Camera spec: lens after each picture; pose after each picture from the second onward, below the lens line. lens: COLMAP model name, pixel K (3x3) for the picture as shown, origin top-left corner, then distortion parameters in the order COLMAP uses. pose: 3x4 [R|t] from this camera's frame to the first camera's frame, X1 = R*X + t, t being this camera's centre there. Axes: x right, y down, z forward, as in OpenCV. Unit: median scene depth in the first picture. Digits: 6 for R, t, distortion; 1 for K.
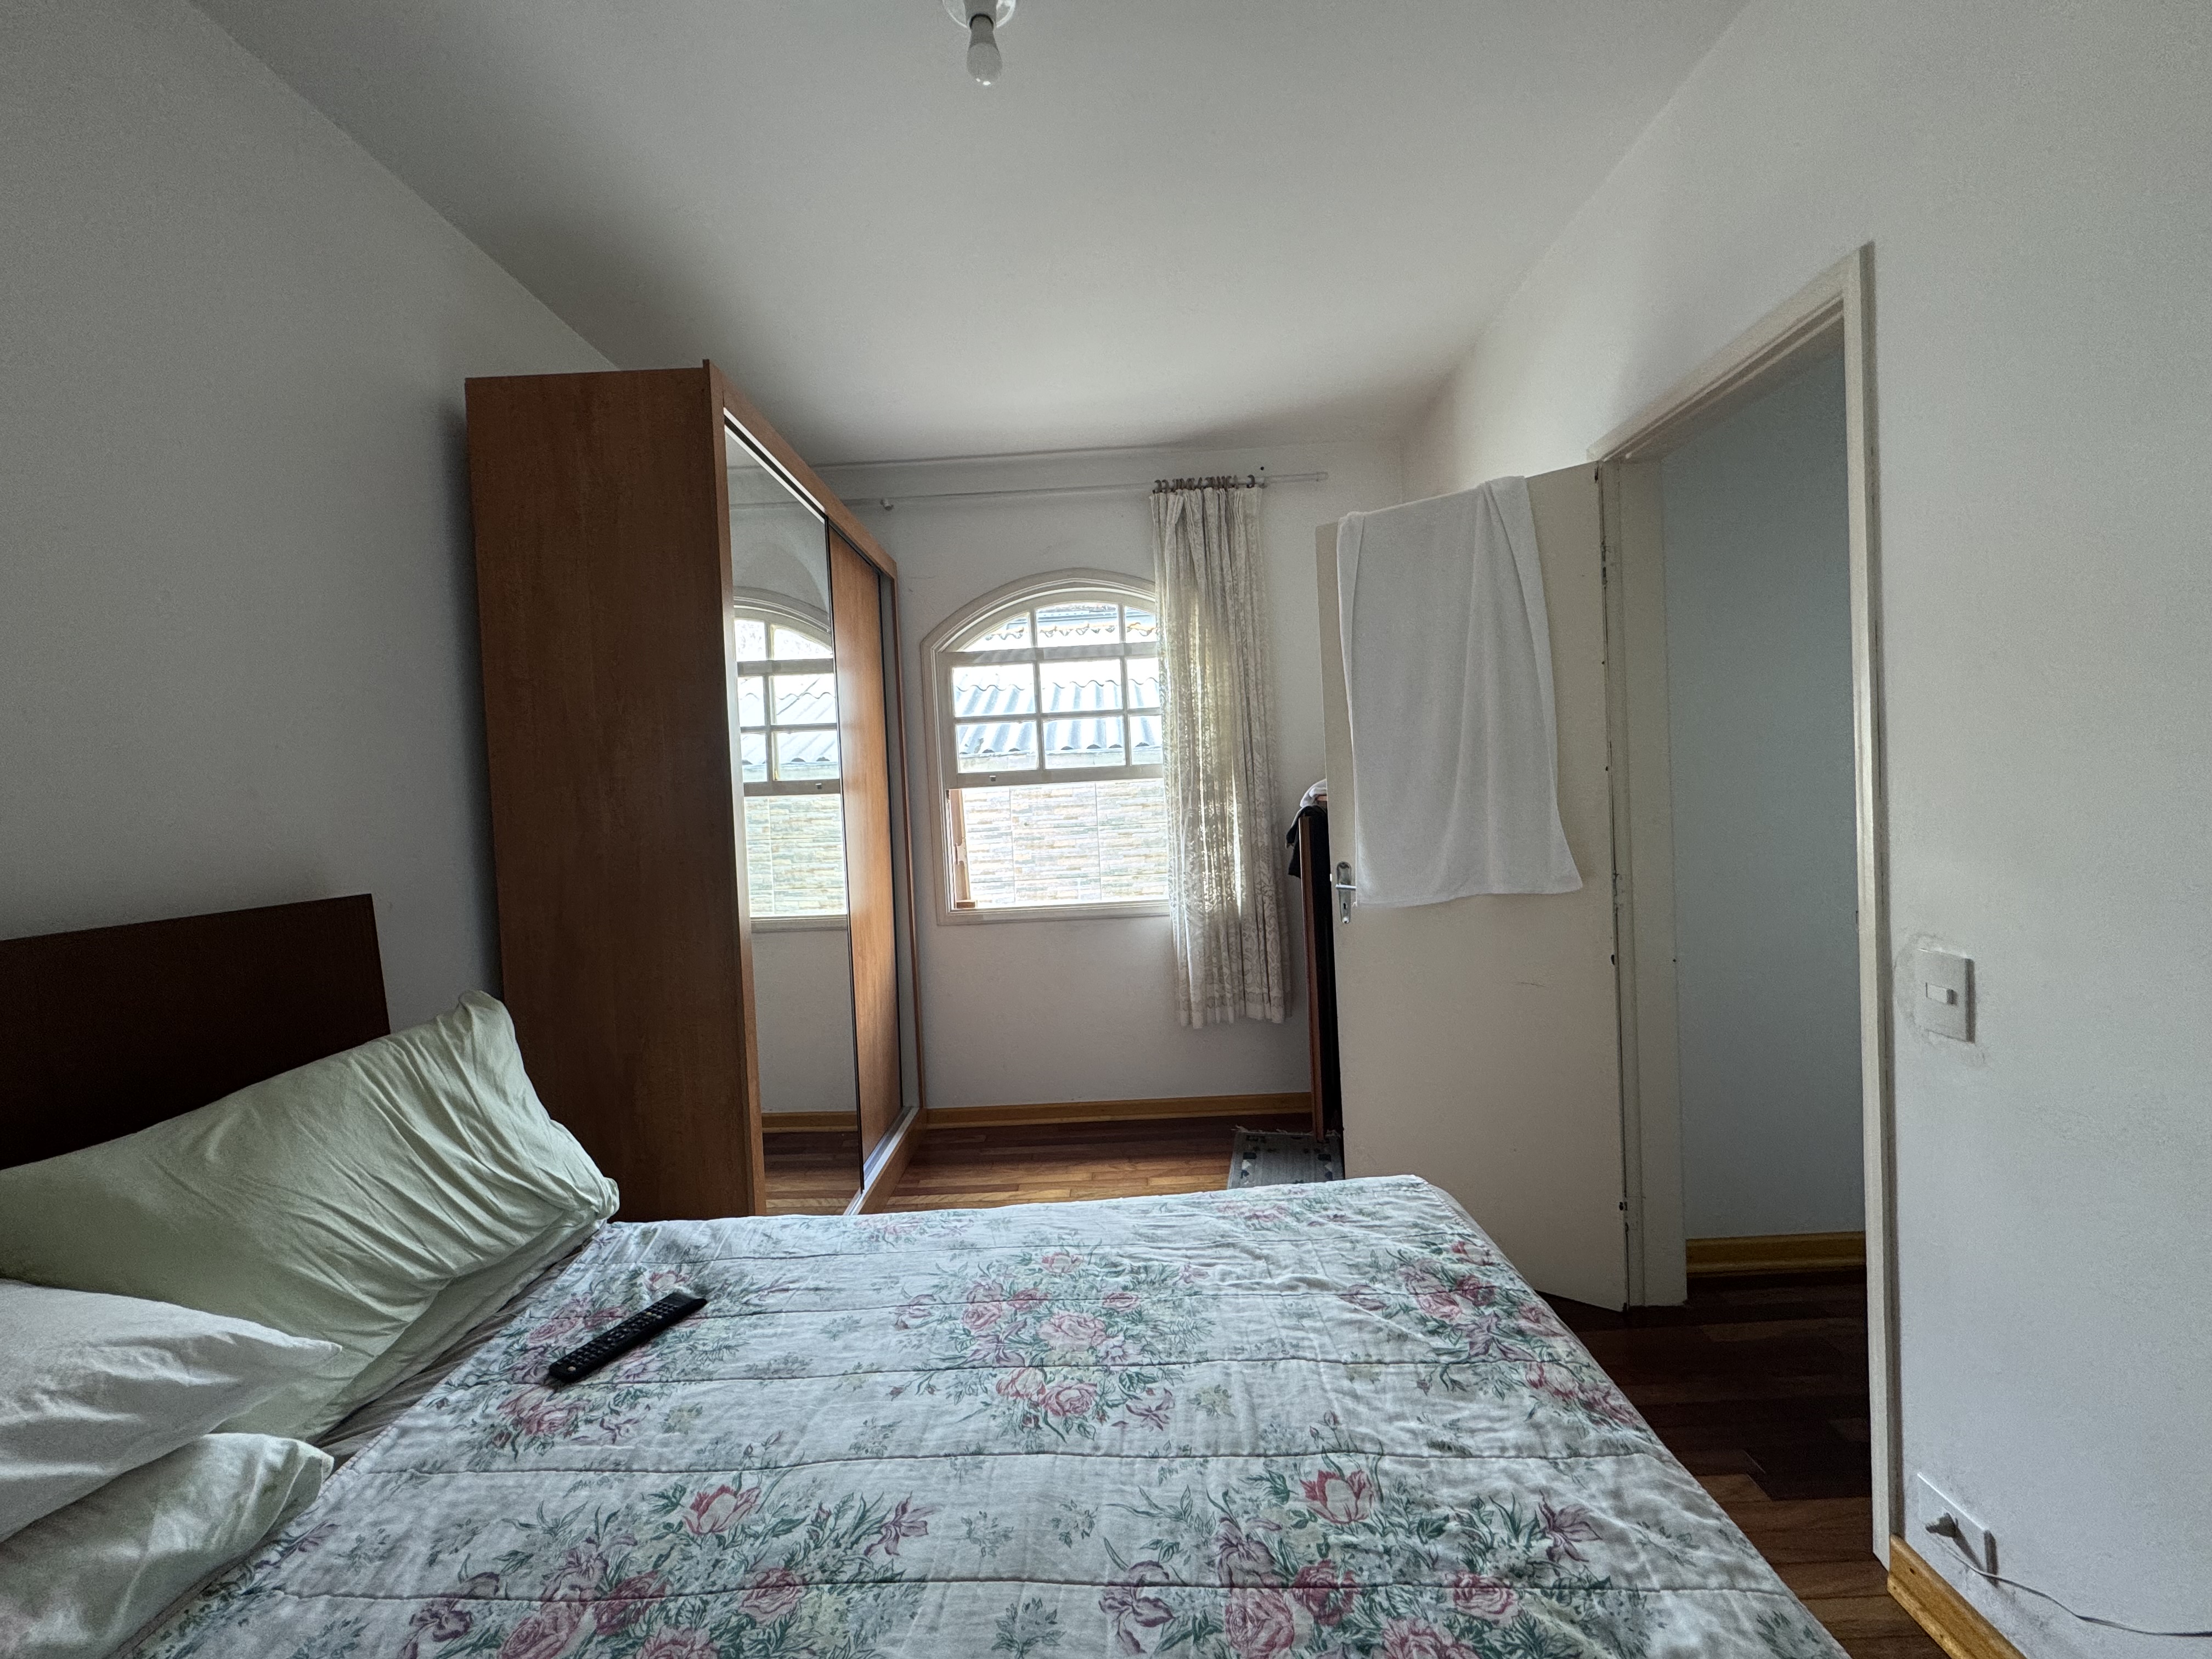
lens RADIAL K [[882.5, 0, 1105.5], [0, 882.5, 824.3], [0, 0, 1]] dist [-0.002657, 0.000610]
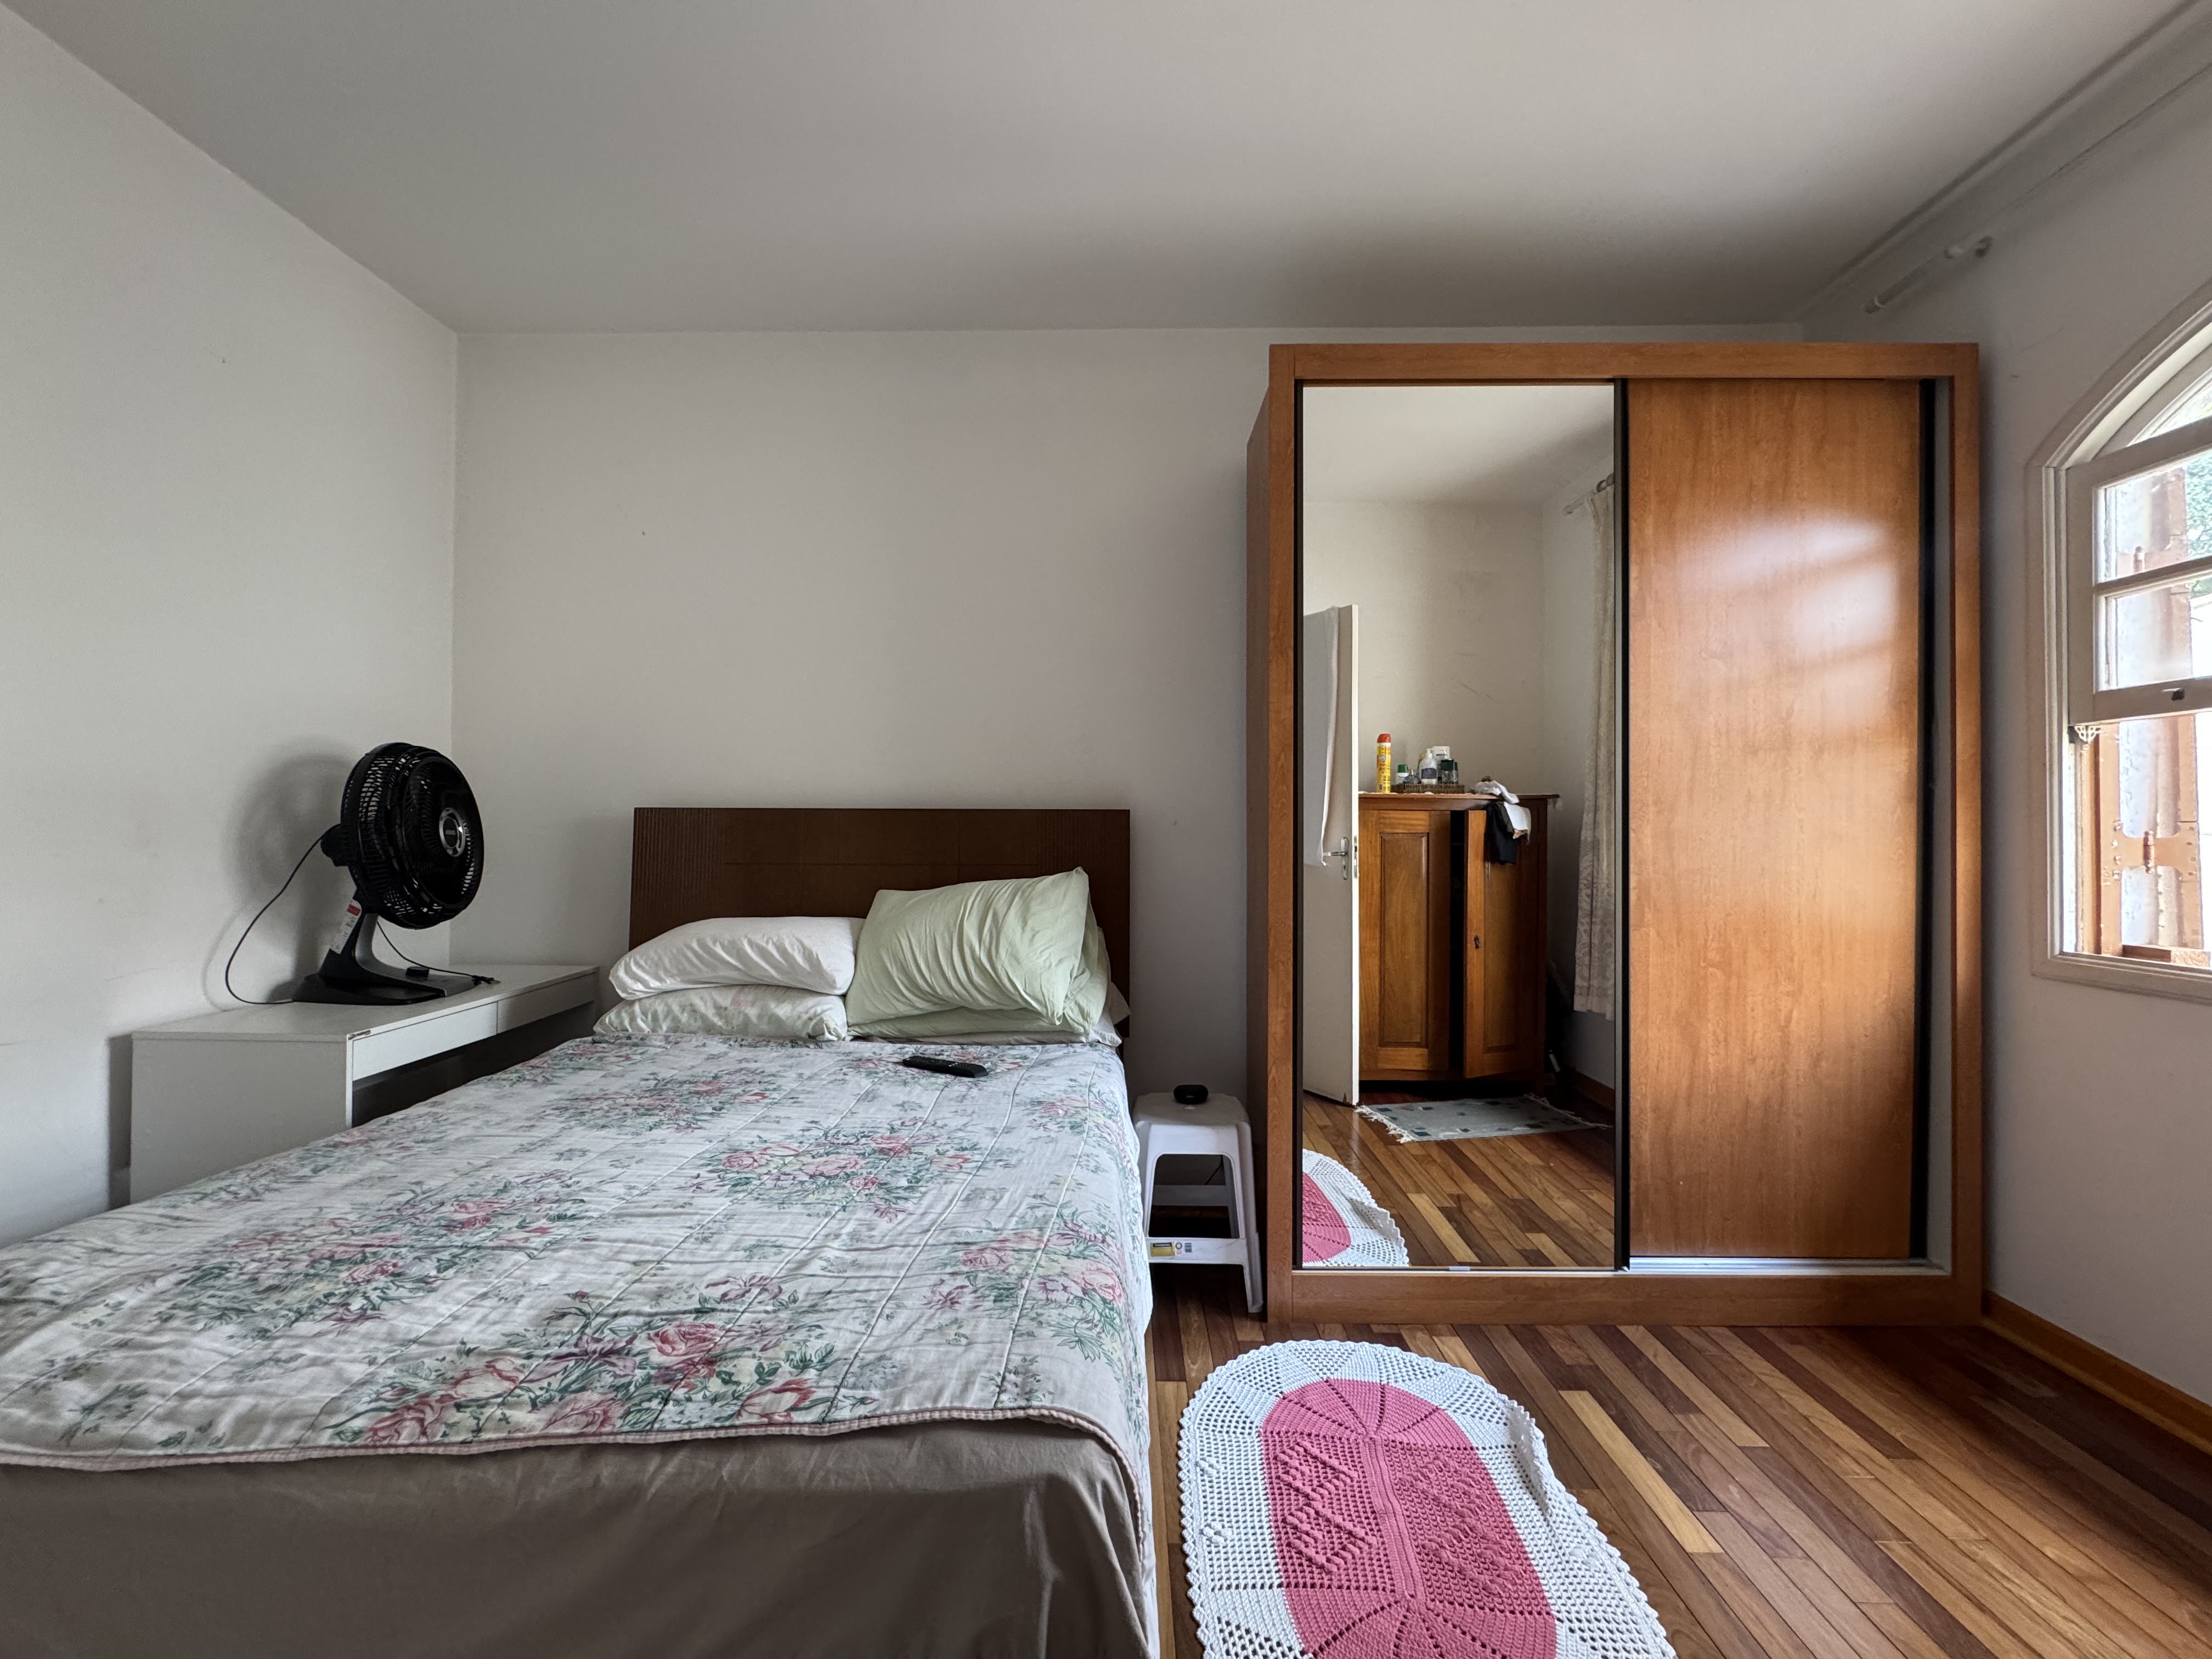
lens RADIAL K [[882.5, 0, 1105.5], [0, 882.5, 824.3], [0, 0, 1]] dist [-0.002657, 0.000610]
pose [[-0.001735, 0.040779, -0.999167, 1.122336], [-0.033113, 0.998618, 0.040814, 0.057672], [0.999450, 0.033156, -0.000383, 1.346043]]
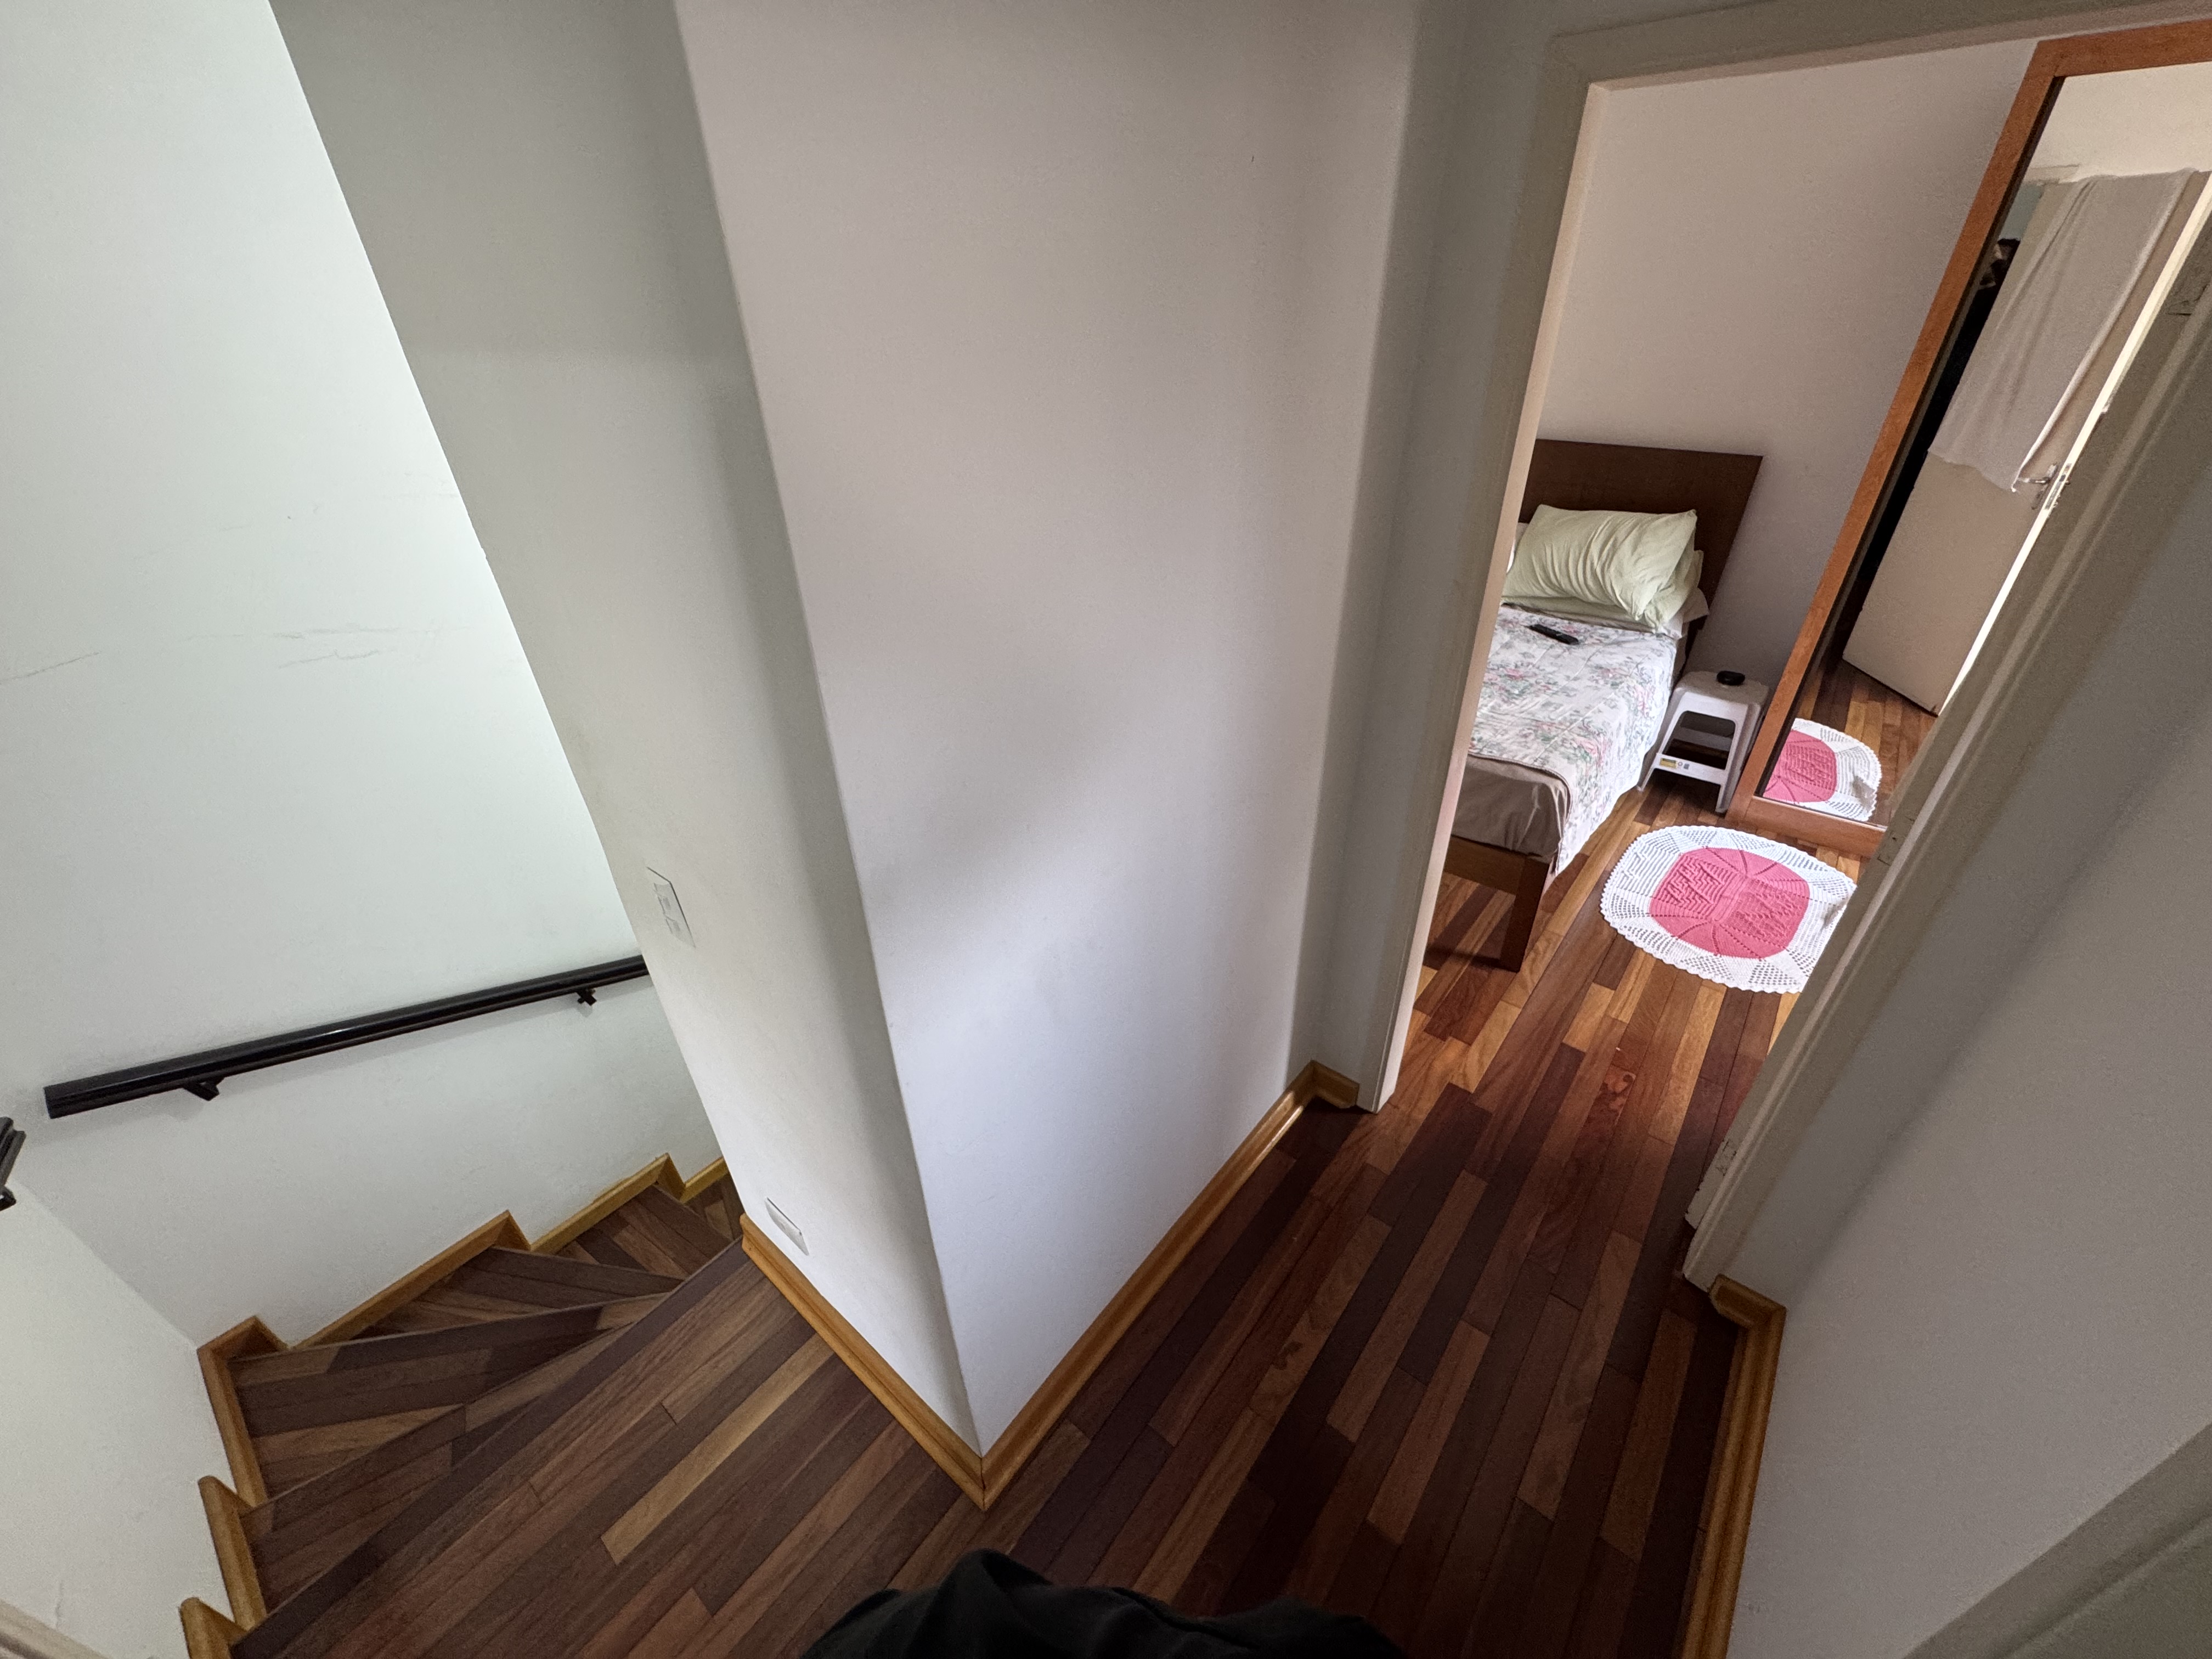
lens RADIAL K [[882.5, 0, 1105.5], [0, 882.5, 824.3], [0, 0, 1]] dist [-0.002657, 0.000610]
pose [[-0.622971, 0.466055, -0.628251, 2.582834], [0.031528, 0.817446, 0.575142, -0.643521], [0.781609, 0.338490, -0.523939, 1.648633]]
